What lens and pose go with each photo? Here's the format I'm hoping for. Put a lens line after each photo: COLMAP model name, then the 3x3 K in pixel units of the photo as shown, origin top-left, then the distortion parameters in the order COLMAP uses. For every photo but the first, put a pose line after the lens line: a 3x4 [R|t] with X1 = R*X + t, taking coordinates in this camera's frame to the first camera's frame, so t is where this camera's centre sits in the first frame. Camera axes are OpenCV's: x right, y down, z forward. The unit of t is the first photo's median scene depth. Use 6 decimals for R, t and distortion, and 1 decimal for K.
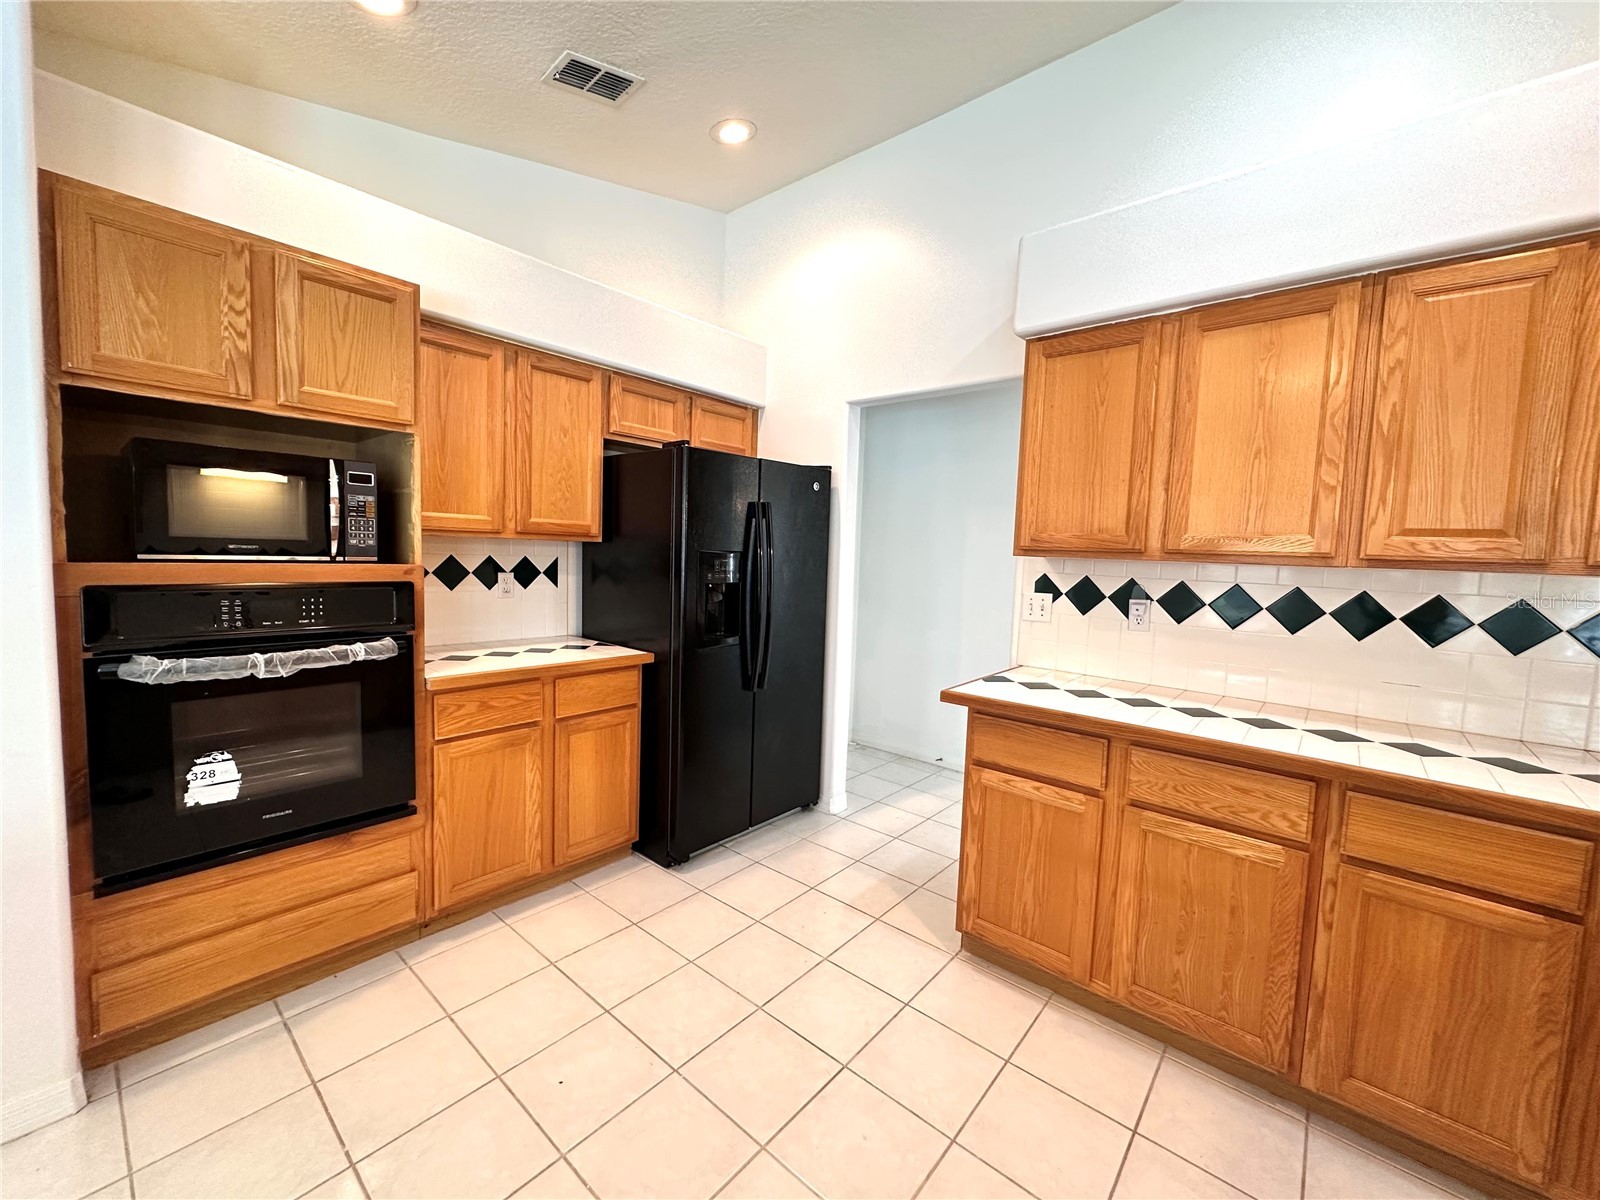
lens RADIAL K [[638.3, 0, 799.7], [0, 638.3, 597.8], [0, 0, 1]] dist [-0.003345, -0.000273]
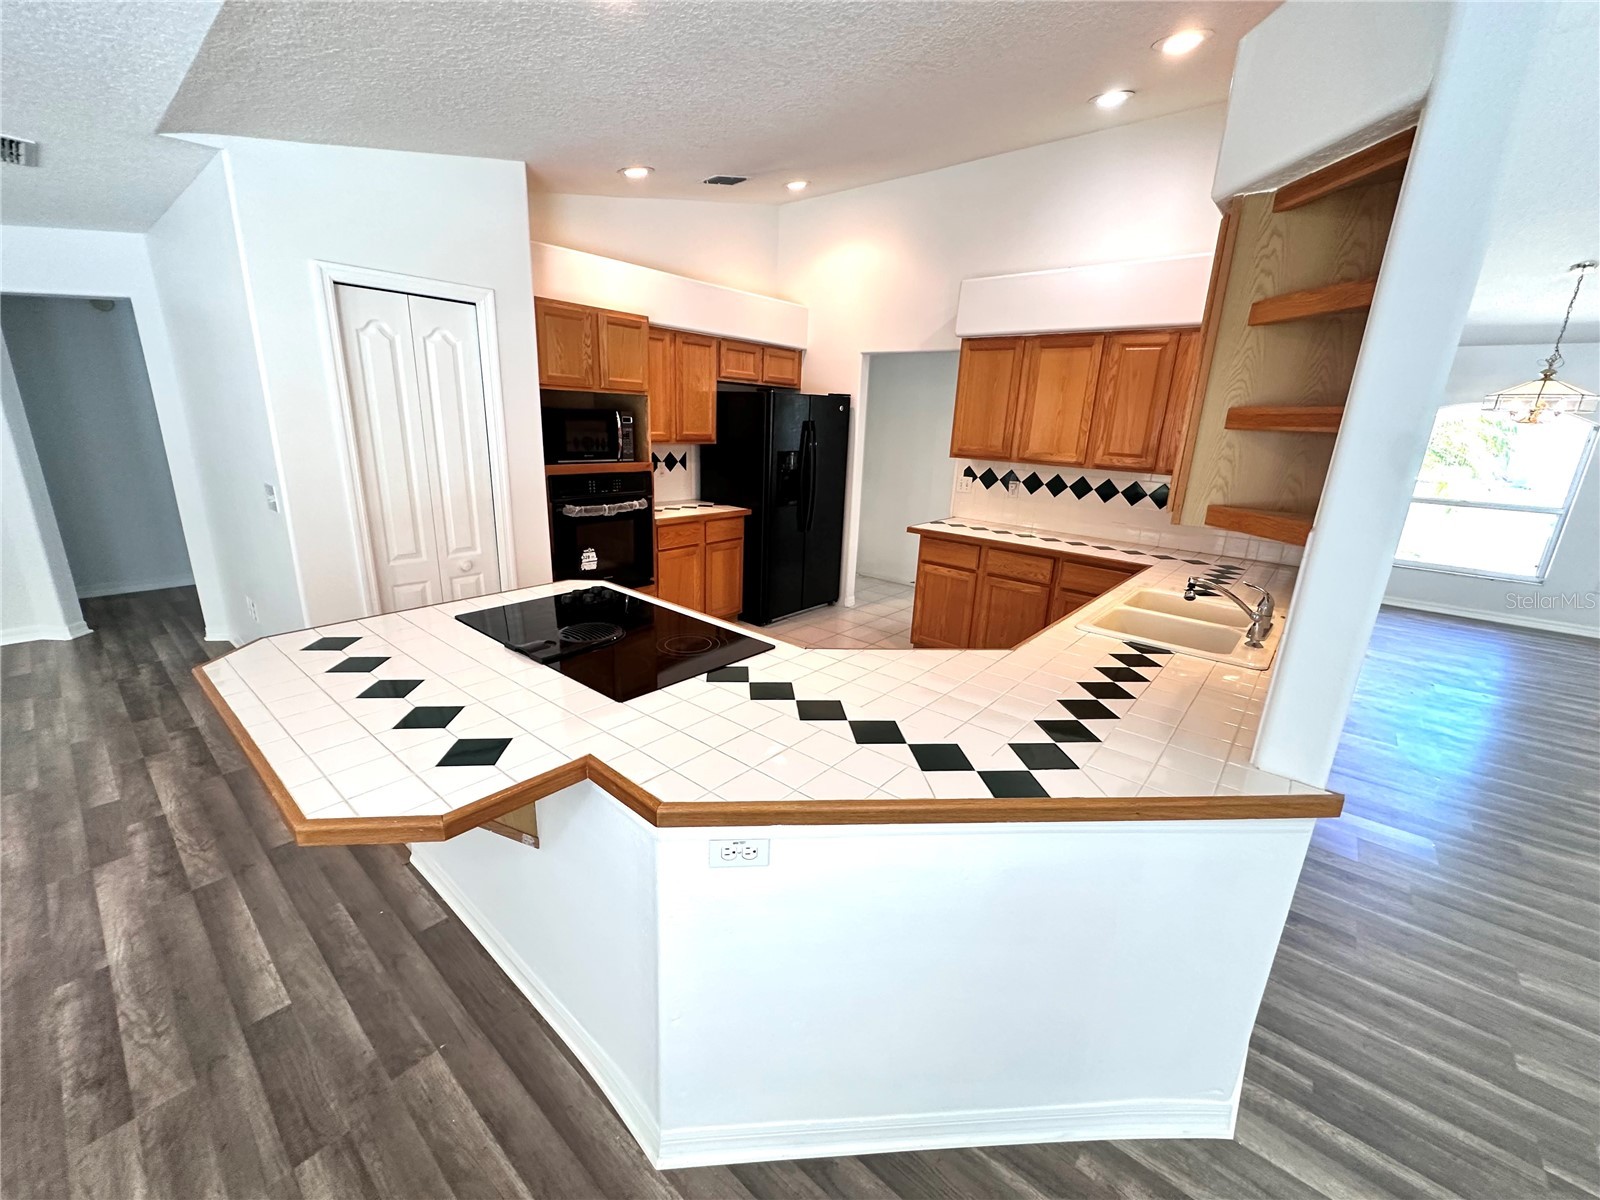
lens RADIAL K [[638.3, 0, 799.4], [0, 638.3, 595.7], [0, 0, 1]] dist [-0.003345, -0.000273]
pose [[0.999934, 0.004263, 0.010669, -0.144986], [-0.006283, 0.980352, 0.197157, -0.038005], [-0.009619, -0.197211, 0.980314, -1.044448]]
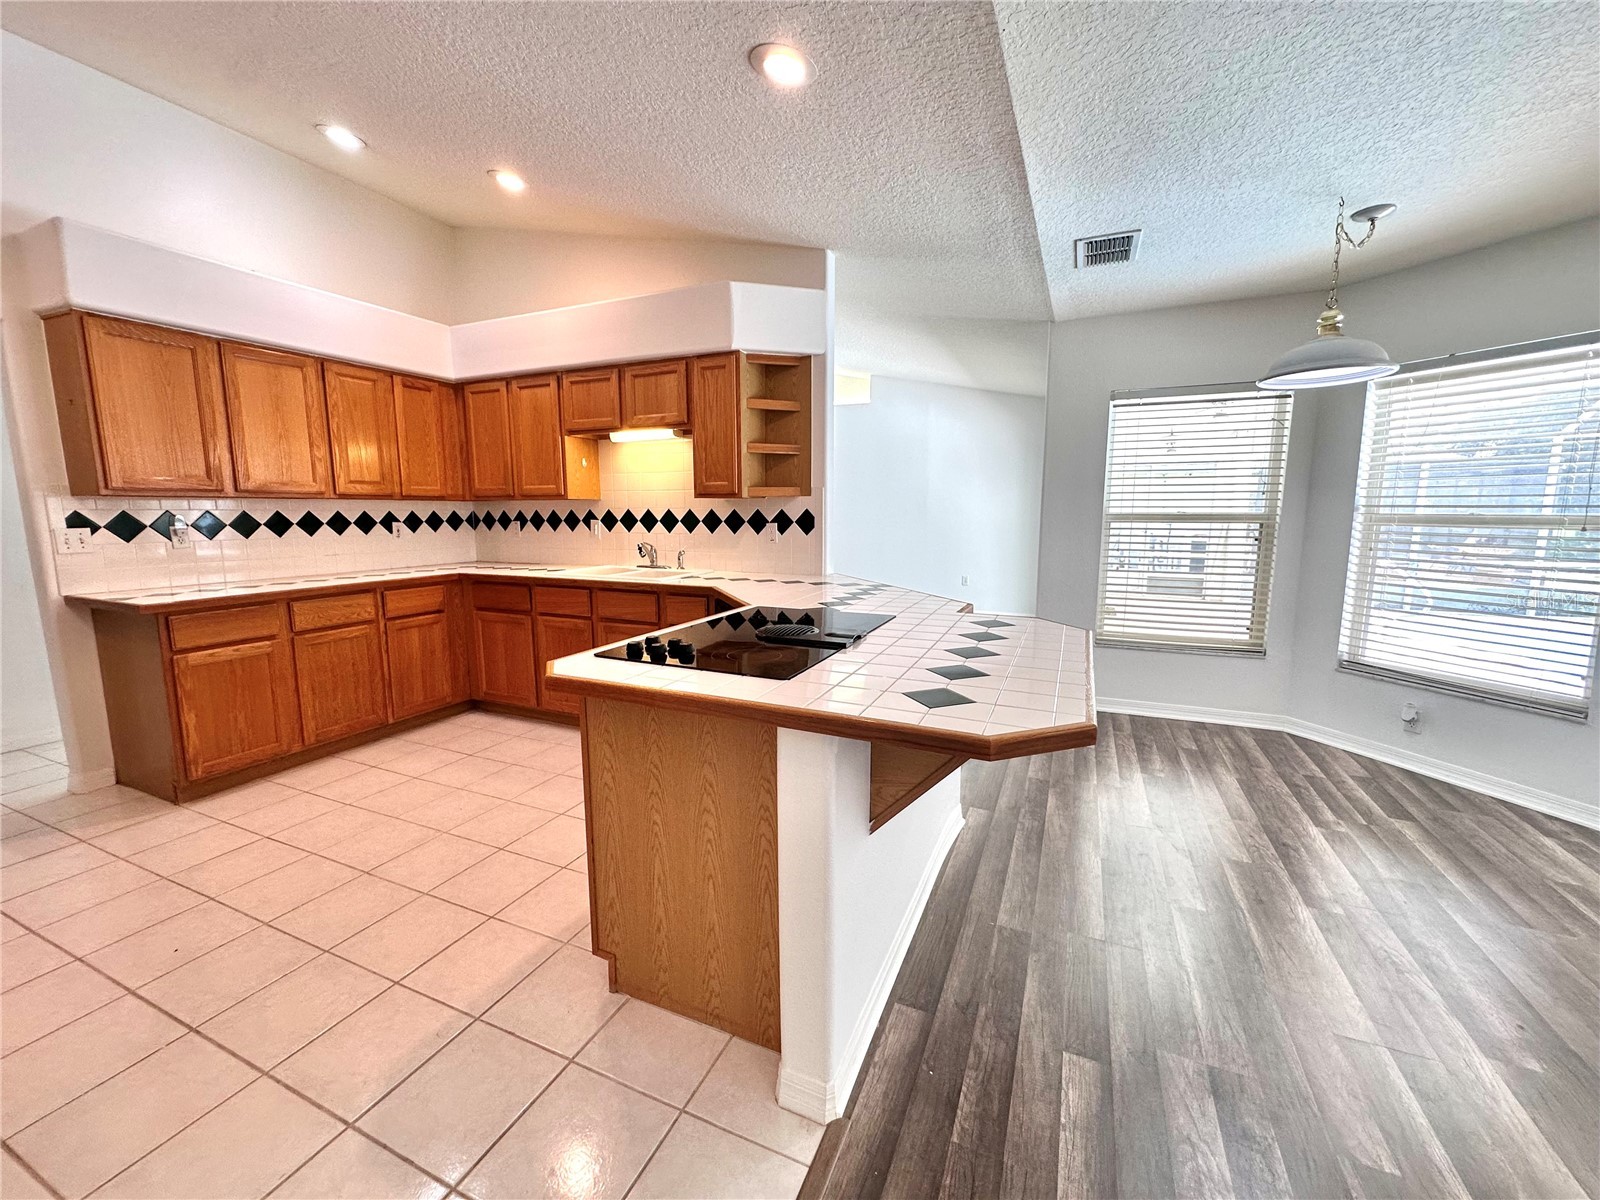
lens RADIAL K [[638.3, 0, 798.7], [0, 638.3, 596.1], [0, 0, 1]] dist [-0.003345, -0.000273]
pose [[-0.288656, -0.162913, 0.943471, -1.327088], [0.064079, 0.979920, 0.188812, -0.024493], [-0.955286, 0.114958, -0.272421, 0.111975]]
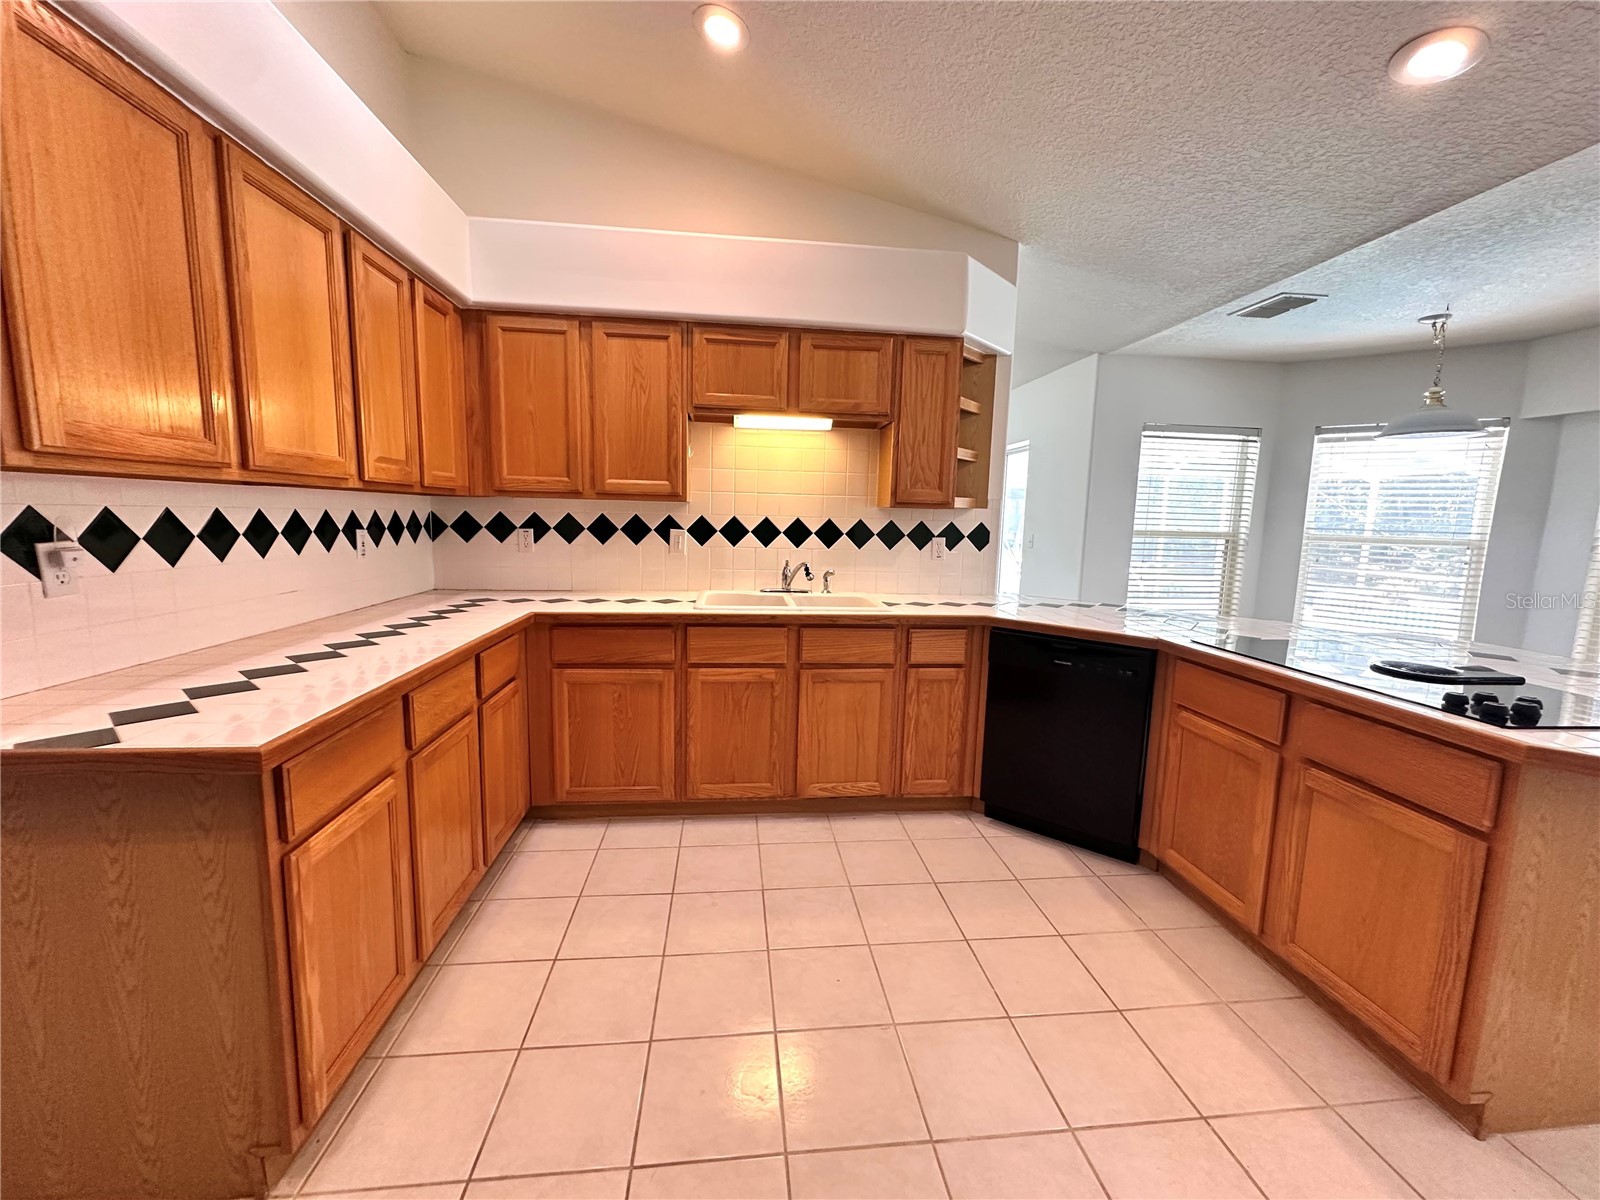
lens RADIAL K [[638.3, 0, 802.1], [0, 638.3, 595.8], [0, 0, 1]] dist [-0.003345, -0.000273]
pose [[-0.726656, -0.139596, 0.672670, -0.404647], [0.001620, 0.978787, 0.204872, -0.075479], [-0.687000, 0.149961, -0.711015, 1.059630]]
